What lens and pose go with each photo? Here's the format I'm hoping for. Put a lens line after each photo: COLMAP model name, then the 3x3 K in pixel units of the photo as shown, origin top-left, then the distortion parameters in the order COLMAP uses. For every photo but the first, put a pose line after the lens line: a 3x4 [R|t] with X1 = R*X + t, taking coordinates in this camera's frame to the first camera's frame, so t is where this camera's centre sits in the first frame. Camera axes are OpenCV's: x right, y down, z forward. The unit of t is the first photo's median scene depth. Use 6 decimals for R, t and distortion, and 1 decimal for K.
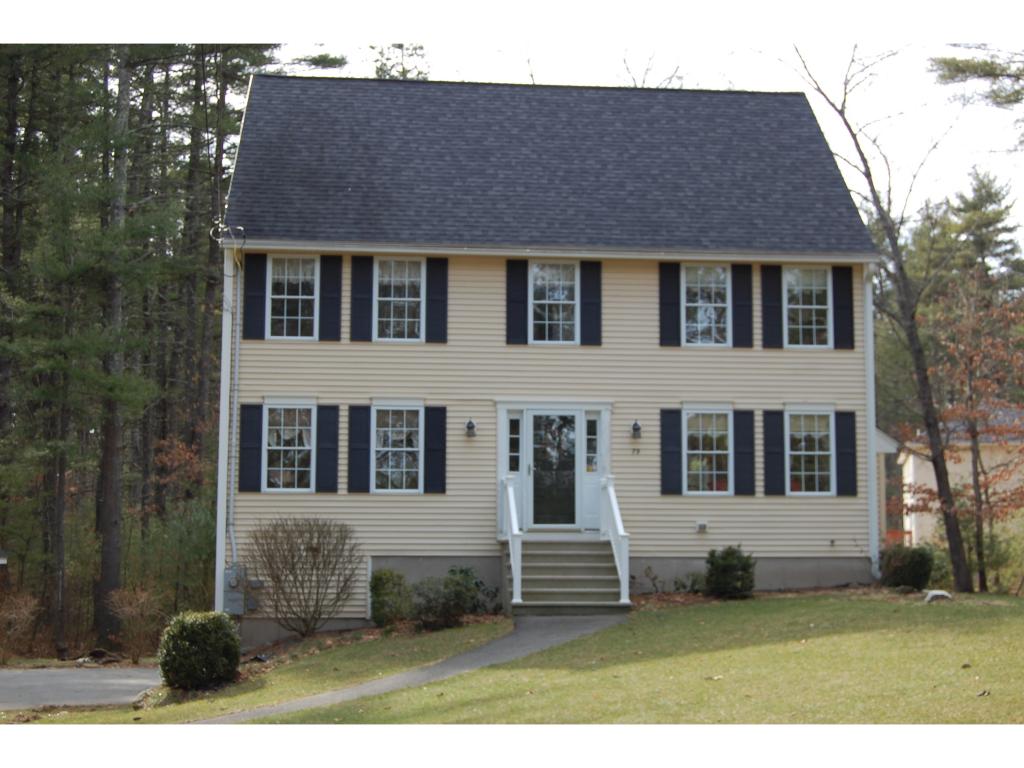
lens RADIAL K [[1450.5, 0, 512.0], [0, 1450.5, 384.0], [0, 0, 1]] dist [0.001317, 0.003009]
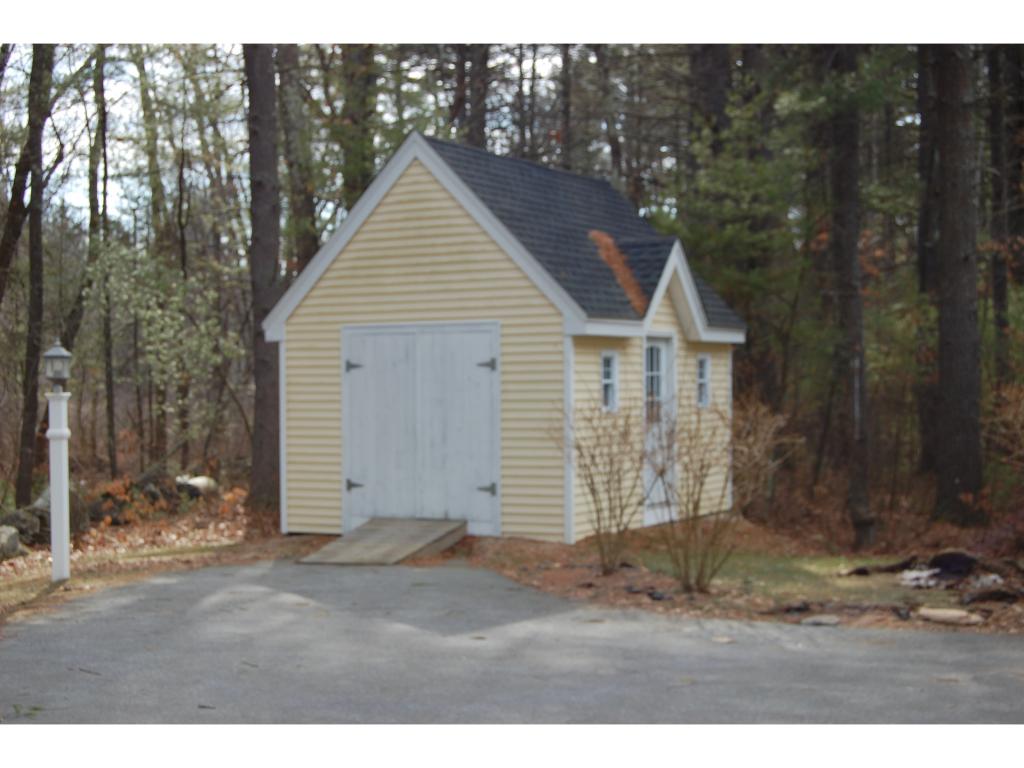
lens RADIAL K [[1700.6, 0, 512.0], [0, 1700.6, 384.0], [0, 0, 1]] dist [0.327795, 0.014975]
pose [[0.876004, 0.013675, -0.482109, -0.120874], [0.048224, 0.992105, 0.115766, 0.059171], [0.479886, -0.124661, 0.868429, 0.401533]]
